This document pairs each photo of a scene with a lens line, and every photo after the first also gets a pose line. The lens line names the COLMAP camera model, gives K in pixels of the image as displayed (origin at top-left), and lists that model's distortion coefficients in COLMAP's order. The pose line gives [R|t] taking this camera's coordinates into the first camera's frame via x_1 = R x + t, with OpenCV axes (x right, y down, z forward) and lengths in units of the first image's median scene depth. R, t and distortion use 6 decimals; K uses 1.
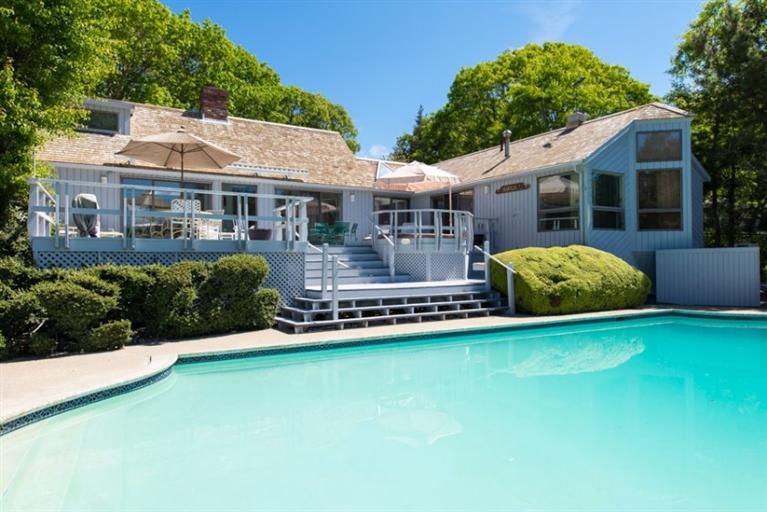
lens RADIAL K [[473.4, 0, 384.7], [0, 473.4, 254.5], [0, 0, 1]] dist [0.001894, -0.000216]
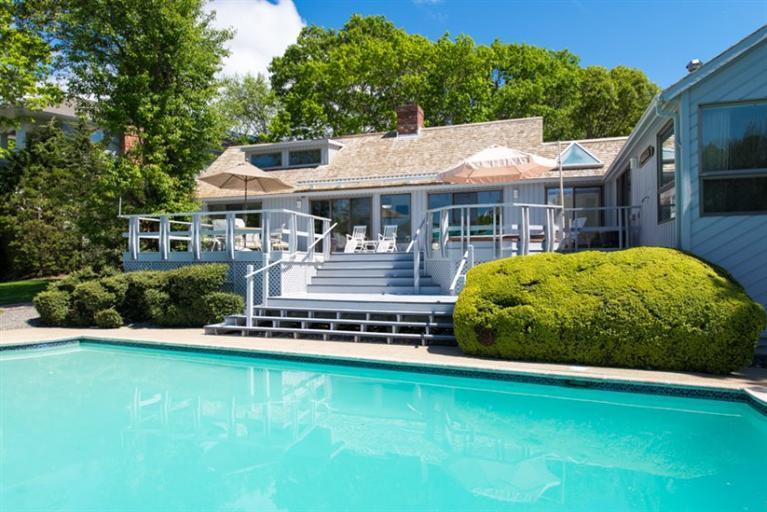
lens RADIAL K [[472.7, 0, 386.0], [0, 472.7, 257.8], [0, 0, 1]] dist [-0.002309, -0.001477]
pose [[0.650083, -0.004885, -0.759848, 0.610616], [0.006333, 0.999979, -0.001011, -0.007439], [0.759837, -0.004155, 0.650100, 0.382169]]
